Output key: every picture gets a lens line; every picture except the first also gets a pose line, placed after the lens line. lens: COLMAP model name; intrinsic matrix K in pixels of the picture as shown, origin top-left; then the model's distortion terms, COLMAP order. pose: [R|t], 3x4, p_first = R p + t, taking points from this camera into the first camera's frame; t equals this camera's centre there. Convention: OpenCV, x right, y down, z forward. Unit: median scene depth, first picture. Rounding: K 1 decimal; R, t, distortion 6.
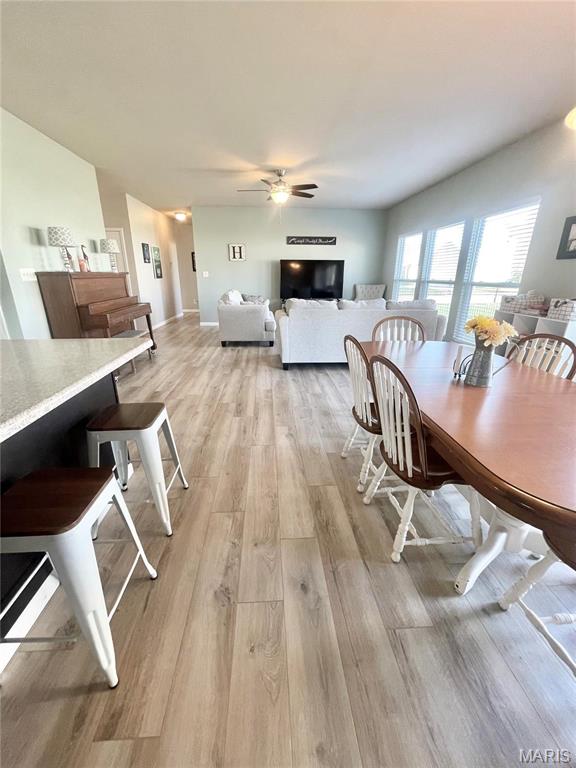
lens RADIAL K [[308.9, 0, 285.7], [0, 308.9, 381.1], [0, 0, 1]] dist [-0.001560, -0.000298]
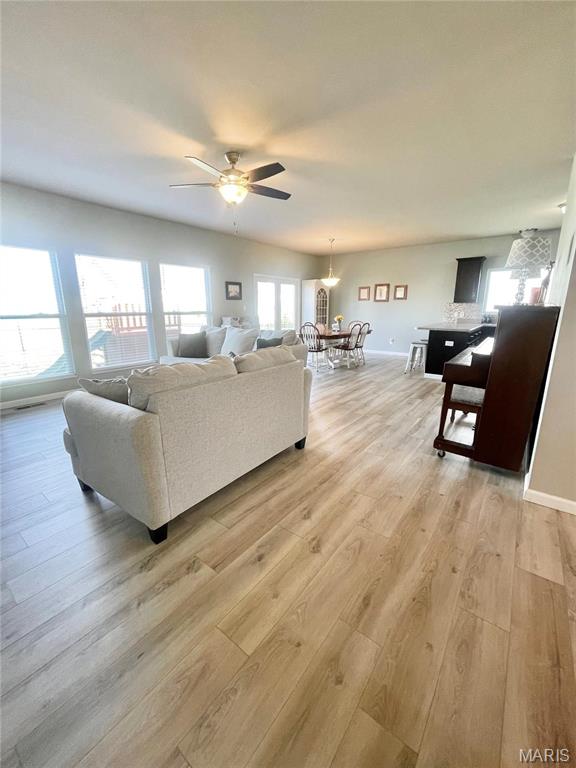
lens RADIAL K [[307.2, 0, 286.7], [0, 307.2, 381.3], [0, 0, 1]] dist [-0.000254, -0.000122]
pose [[-0.753846, -0.159667, 0.637356, -0.621831], [0.211343, 0.859552, 0.465300, -0.566869], [-0.622134, 0.485465, -0.614225, 1.625410]]
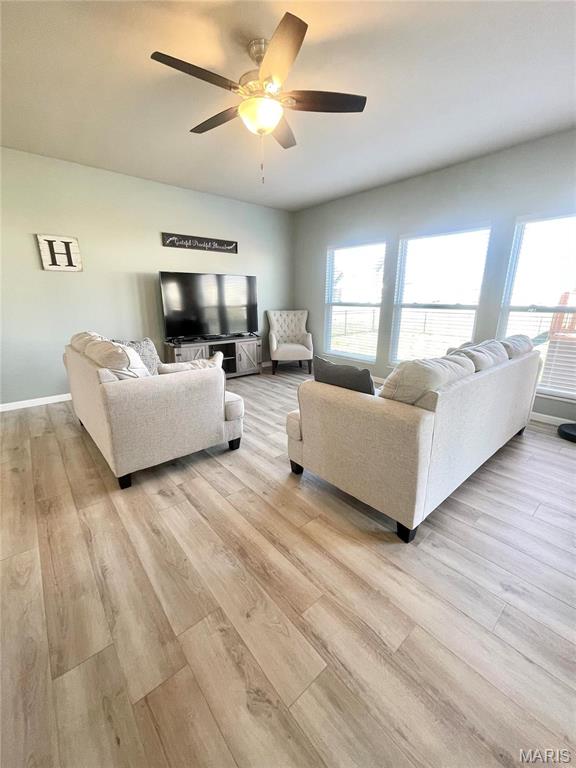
lens RADIAL K [[310.0, 0, 286.0], [0, 310.0, 380.7], [0, 0, 1]] dist [-0.003897, -0.000231]
pose [[0.803045, -0.160728, 0.573834, -0.306019], [0.198843, 0.980024, -0.003769, -0.253883], [-0.561765, 0.117130, 0.818963, 0.726136]]
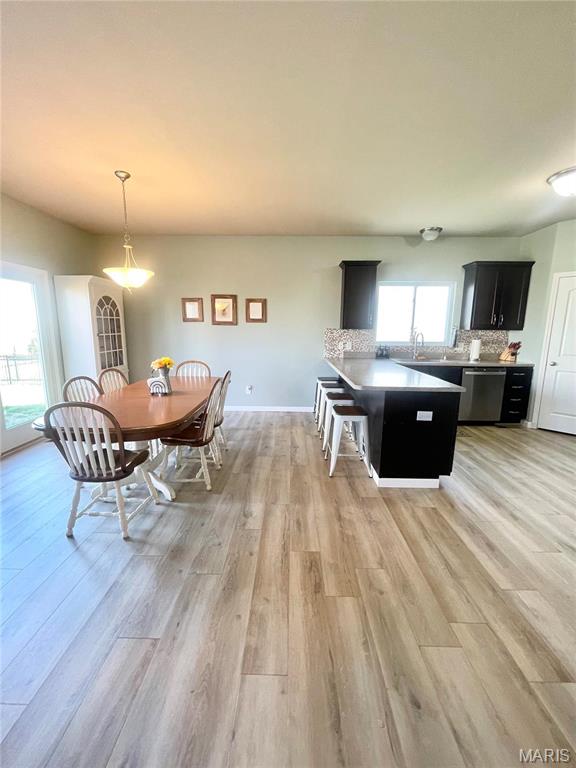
lens RADIAL K [[308.9, 0, 285.7], [0, 308.9, 381.1], [0, 0, 1]] dist [-0.001560, -0.000298]
pose [[-0.996603, -0.028969, 0.077088, -0.089869], [0.012037, 0.874794, 0.484345, -0.344802], [-0.081467, 0.483628, -0.871474, 0.918298]]
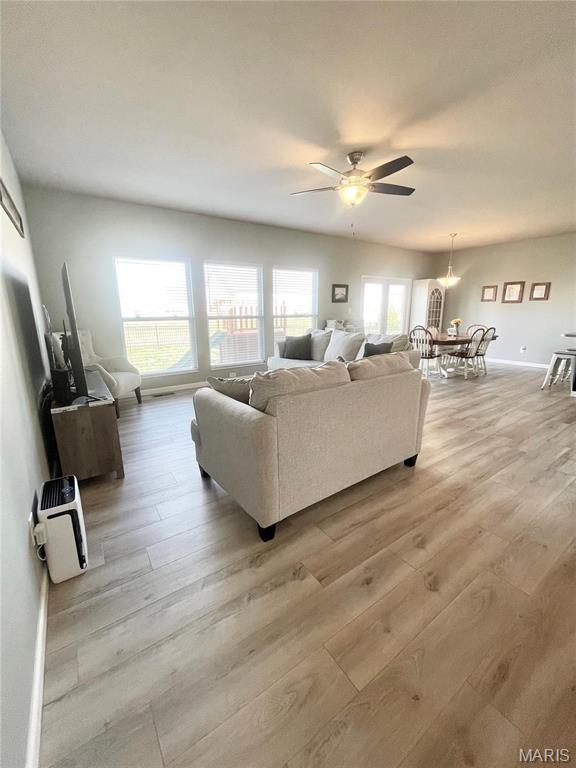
lens RADIAL K [[308.7, 0, 288.9], [0, 308.7, 381.1], [0, 0, 1]] dist [-0.001054, 0.000015]
pose [[-0.520335, -0.196932, 0.830945, -0.594072], [0.281334, 0.879194, 0.384537, -0.574074], [-0.806290, 0.433861, -0.402072, 1.634431]]
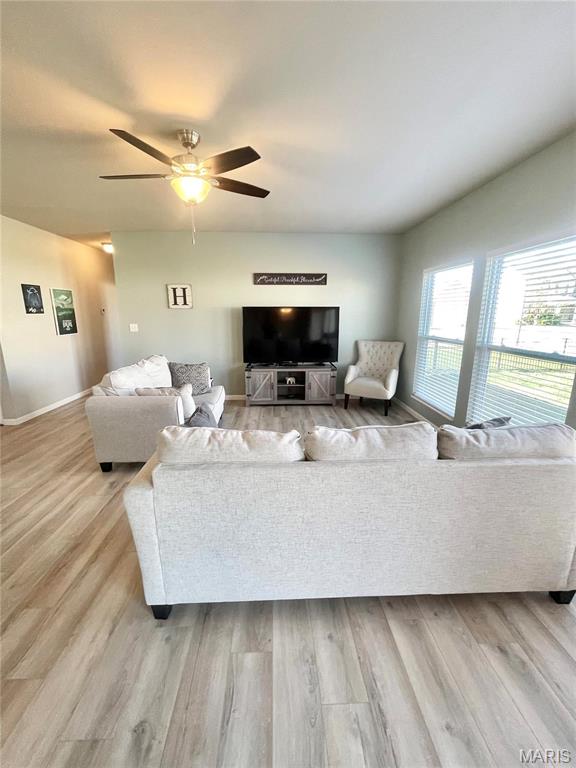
lens RADIAL K [[308.9, 0, 285.7], [0, 308.9, 381.1], [0, 0, 1]] dist [-0.001560, -0.000298]
pose [[0.999770, -0.000590, -0.021461, 0.148000], [-0.001893, 0.993307, -0.115491, -0.261119], [0.021385, 0.115505, 0.993077, 0.598069]]
